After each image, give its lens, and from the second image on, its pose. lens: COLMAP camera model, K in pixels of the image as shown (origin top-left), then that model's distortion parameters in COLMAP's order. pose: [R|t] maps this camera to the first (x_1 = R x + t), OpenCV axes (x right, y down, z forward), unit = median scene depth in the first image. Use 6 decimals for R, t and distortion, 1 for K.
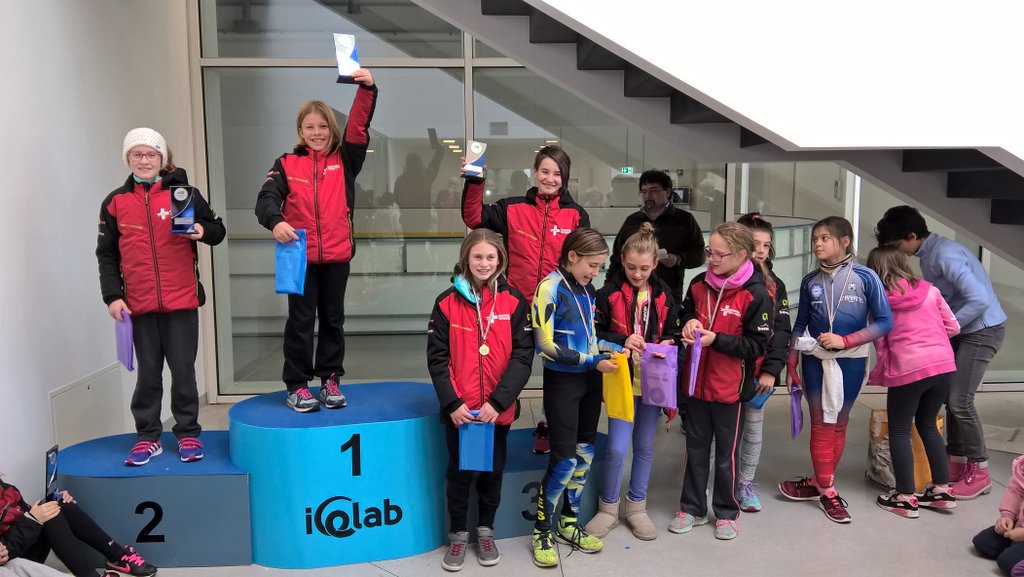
lens RADIAL K [[858.7, 0, 531.6], [0, 858.7, 295.6], [0, 0, 1]] dist [0.072145, -0.178825]
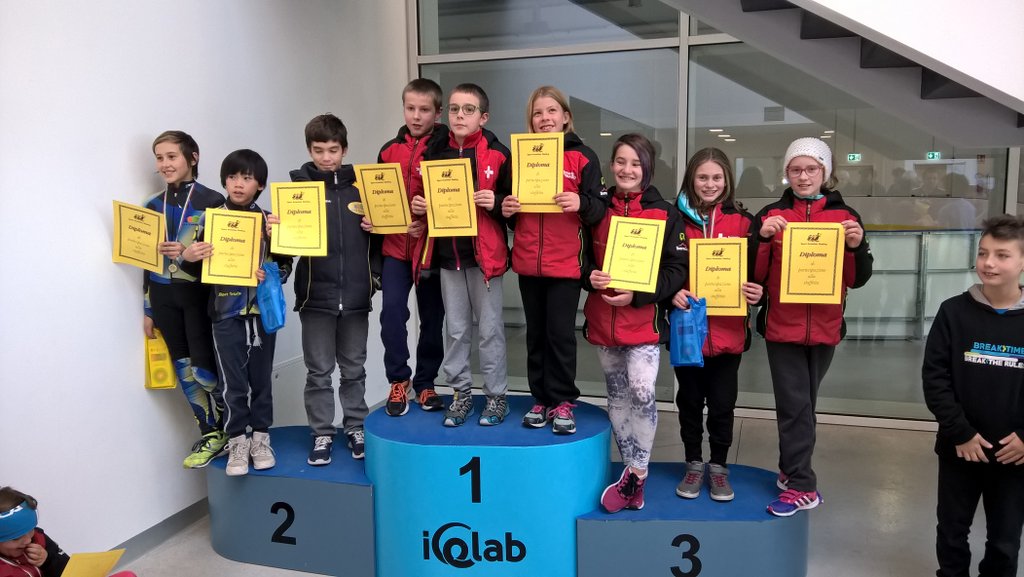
lens RADIAL K [[858.7, 0, 505.9], [0, 858.7, 287.9], [0, 0, 1]] dist [0.072145, -0.178825]
pose [[0.928963, 0.034862, -0.368528, 0.152173], [-0.034773, 0.999372, 0.006886, -0.024574], [0.368537, 0.006418, 0.929591, 0.165392]]
